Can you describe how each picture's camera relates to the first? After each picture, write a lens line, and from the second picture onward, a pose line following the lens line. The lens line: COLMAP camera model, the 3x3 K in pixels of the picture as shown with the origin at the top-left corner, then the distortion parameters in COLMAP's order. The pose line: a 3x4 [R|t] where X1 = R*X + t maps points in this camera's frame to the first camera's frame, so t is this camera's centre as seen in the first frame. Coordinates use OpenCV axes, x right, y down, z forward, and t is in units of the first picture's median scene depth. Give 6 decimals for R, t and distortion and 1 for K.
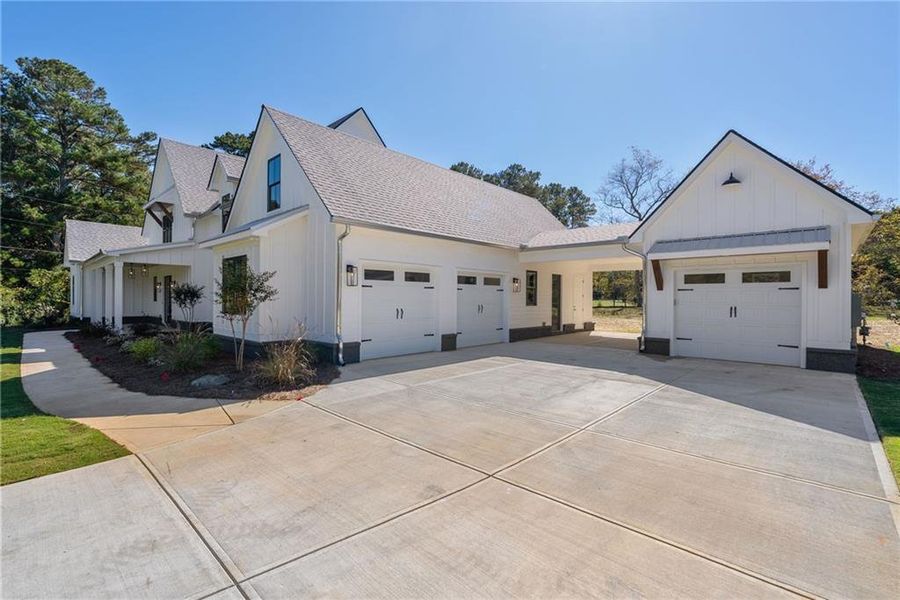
lens RADIAL K [[402.4, 0, 450.0], [0, 402.4, 301.5], [0, 0, 1]] dist [0.001356, 0.000274]
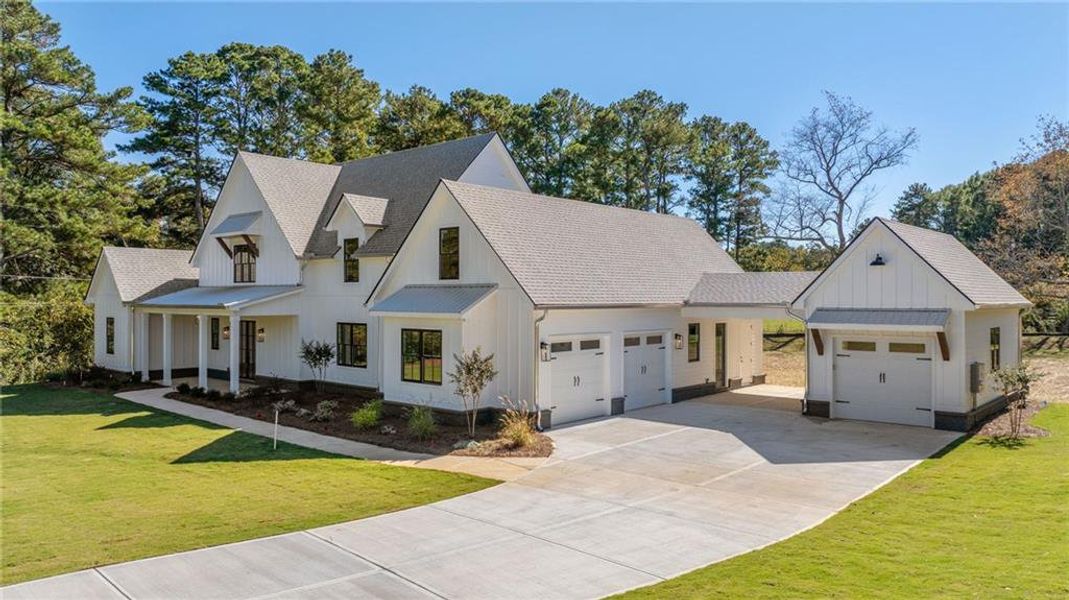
lens RADIAL K [[753.8, 0, 531.1], [0, 753.8, 297.0], [0, 0, 1]] dist [-0.001190, -0.003740]
pose [[0.999711, -0.006268, 0.023191, -0.249300], [0.006426, 0.999957, -0.006754, -0.153881], [-0.023148, 0.006901, 0.999708, -0.851720]]
